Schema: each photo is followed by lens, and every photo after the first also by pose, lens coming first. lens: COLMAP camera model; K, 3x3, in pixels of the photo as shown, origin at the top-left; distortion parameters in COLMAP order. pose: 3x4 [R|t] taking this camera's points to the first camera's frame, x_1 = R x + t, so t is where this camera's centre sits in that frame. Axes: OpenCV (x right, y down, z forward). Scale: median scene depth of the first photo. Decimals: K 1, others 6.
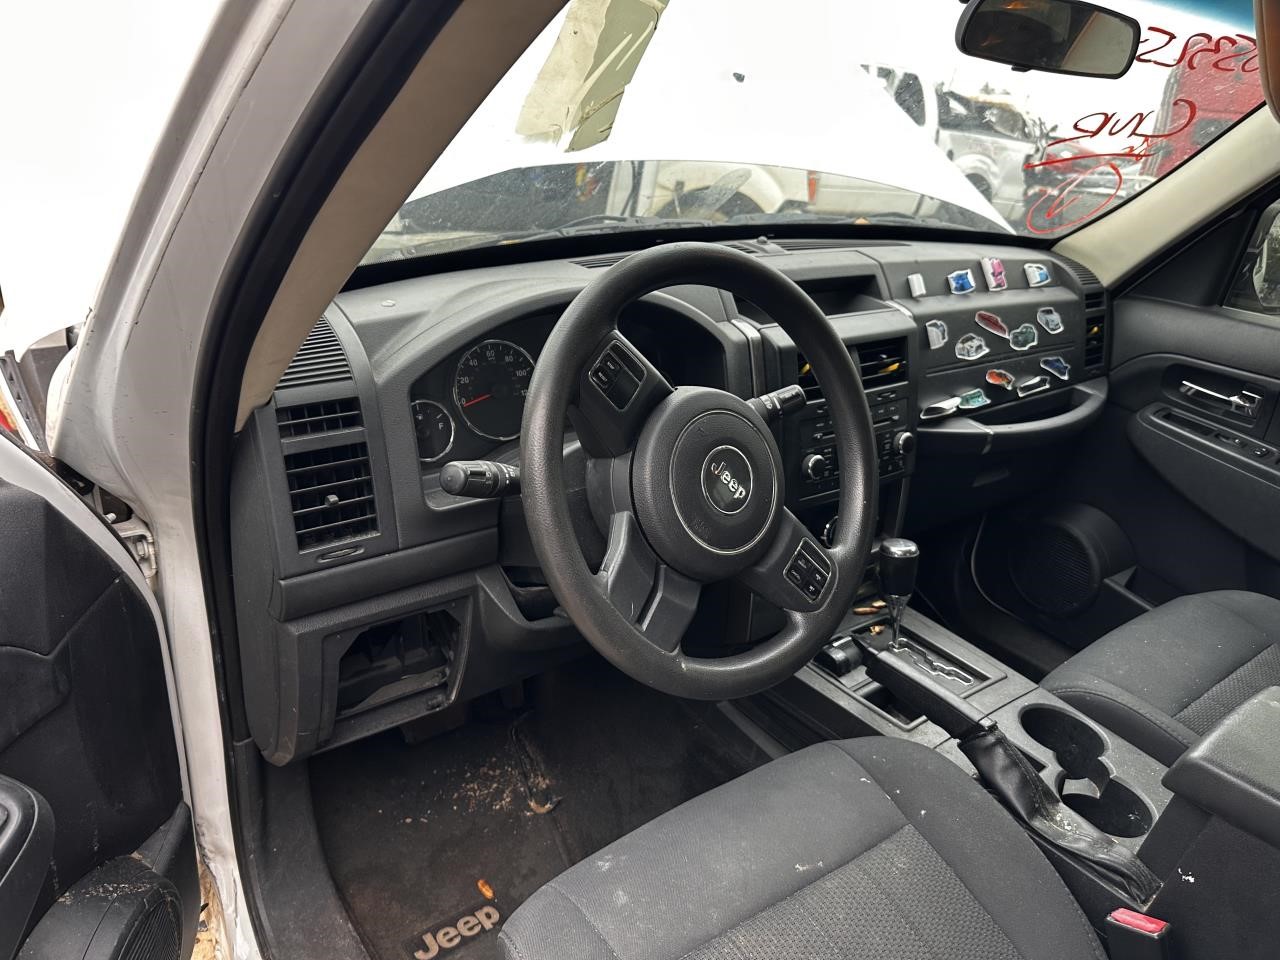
lens RADIAL K [[891.3, 0, 641.2], [0, 891.3, 480.6], [0, 0, 1]] dist [-0.013762, 0.000006]
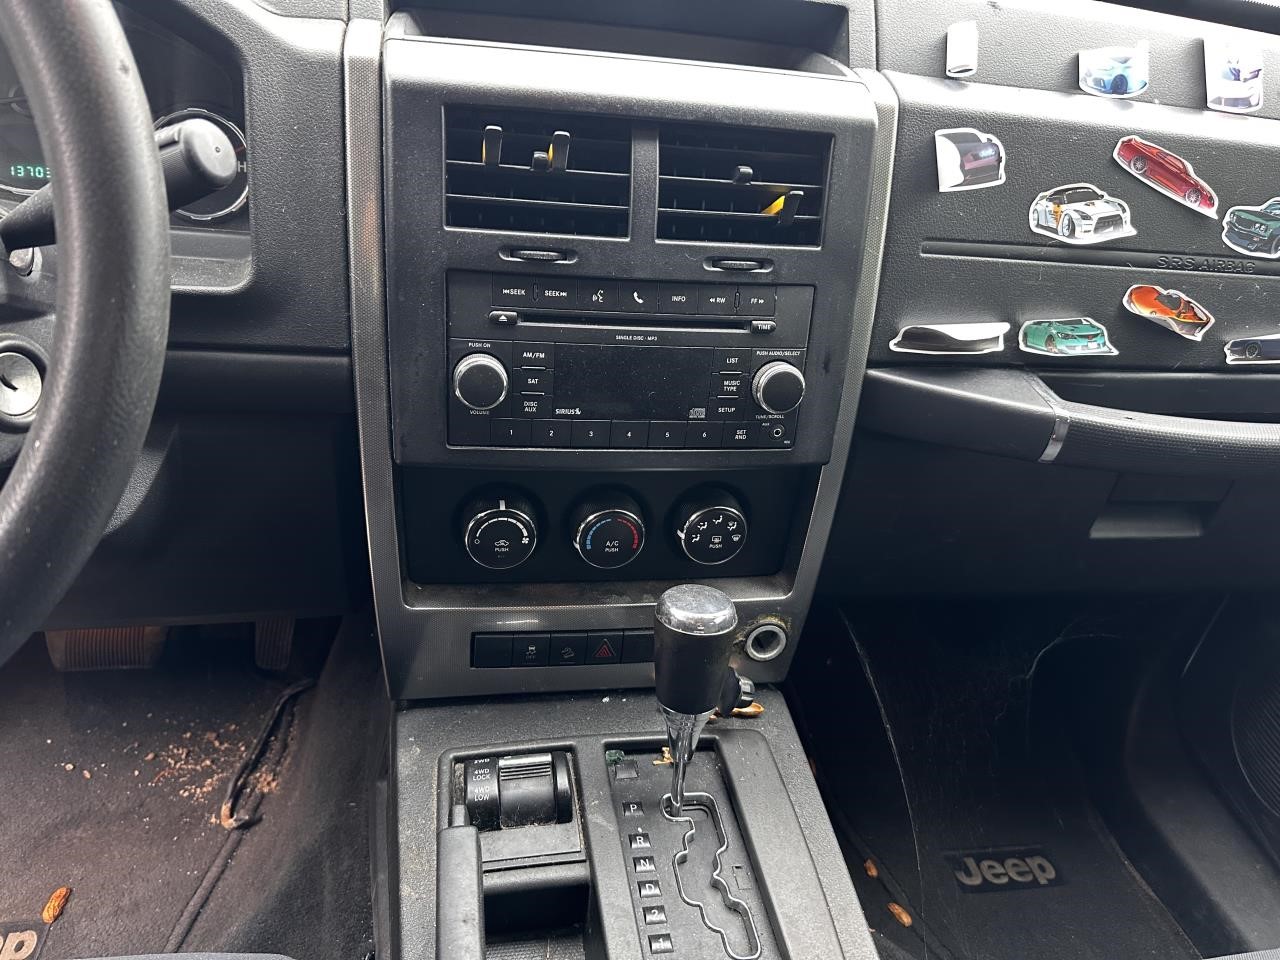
lens RADIAL K [[891.3, 0, 640.0], [0, 891.3, 478.1], [0, 0, 1]] dist [-0.013762, 0.000006]
pose [[0.892089, 0.238007, -0.384095, 0.373067], [-0.209300, 0.970998, 0.115570, -0.031602], [0.400462, -0.022708, 0.916032, 0.515951]]
